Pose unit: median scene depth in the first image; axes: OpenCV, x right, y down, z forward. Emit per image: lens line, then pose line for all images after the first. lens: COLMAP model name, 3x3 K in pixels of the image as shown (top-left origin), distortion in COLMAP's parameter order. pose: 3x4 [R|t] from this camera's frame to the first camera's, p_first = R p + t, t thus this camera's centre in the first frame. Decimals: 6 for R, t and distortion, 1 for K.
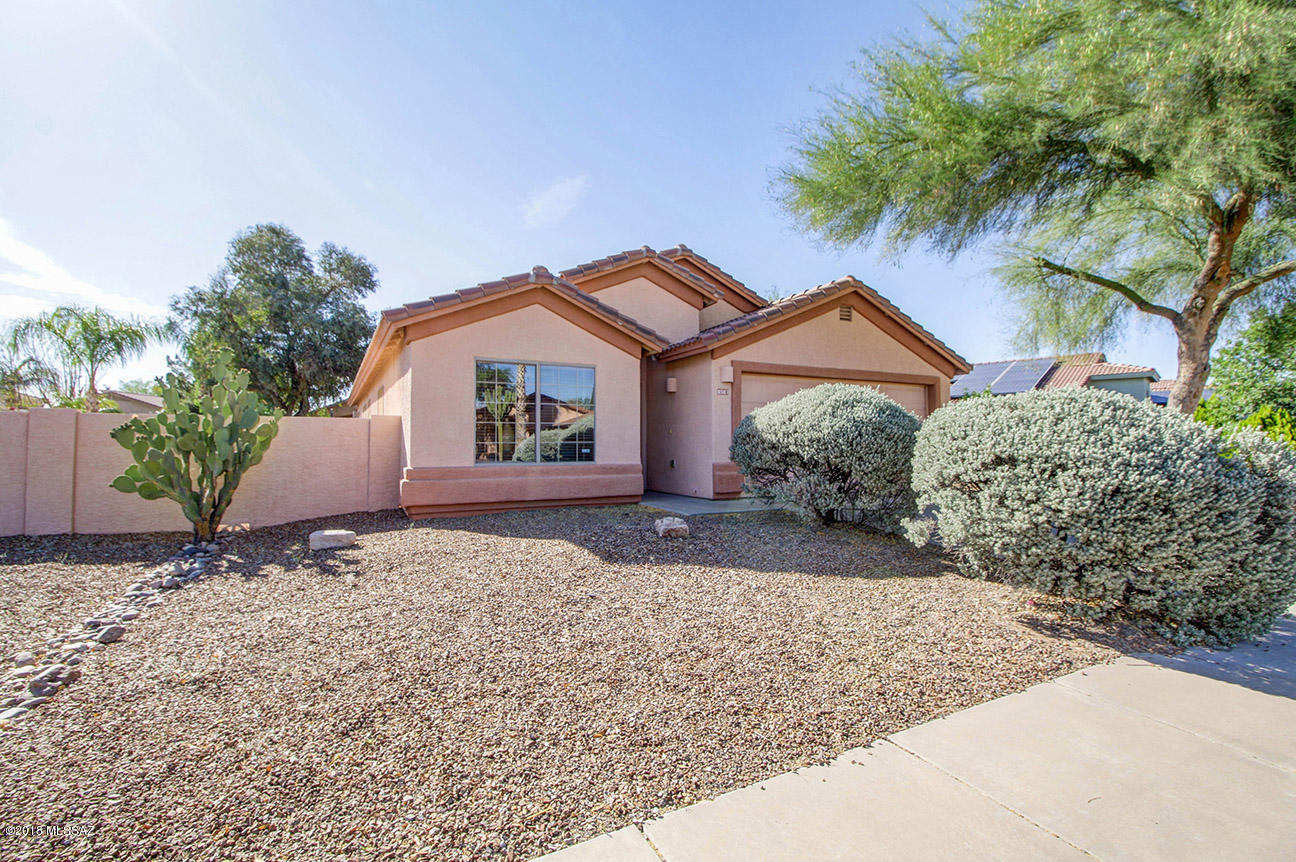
lens RADIAL K [[597.2, 0, 648.0], [0, 597.2, 437.6], [0, 0, 1]] dist [0.015628, 0.000604]
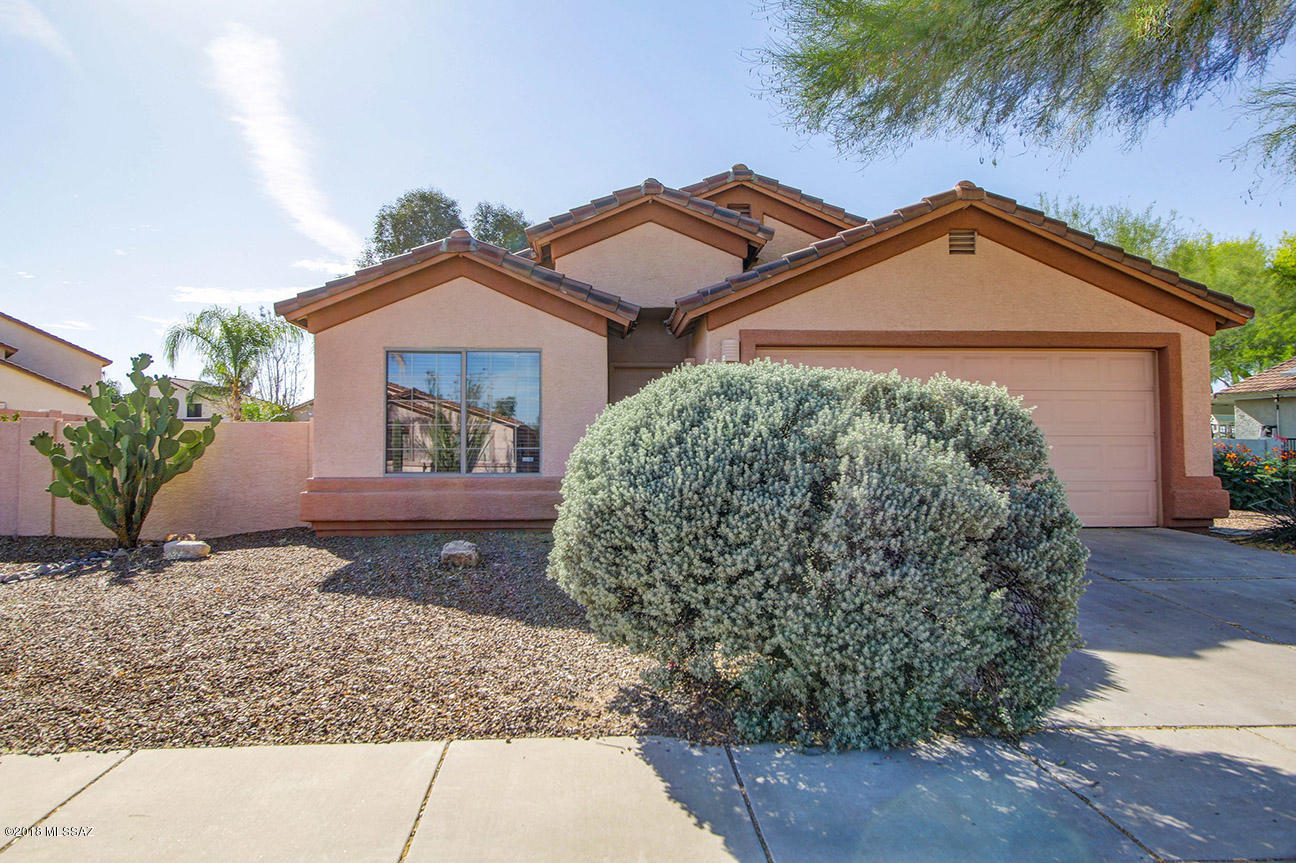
lens RADIAL K [[898.7, 0, 647.9], [0, 898.7, 430.4], [0, 0, 1]] dist [0.008032, 0.001445]
pose [[0.907883, -0.011433, -0.419068, 0.509029], [0.004919, 0.999850, -0.016621, 0.004570], [0.419195, 0.013029, 0.907803, 0.007884]]
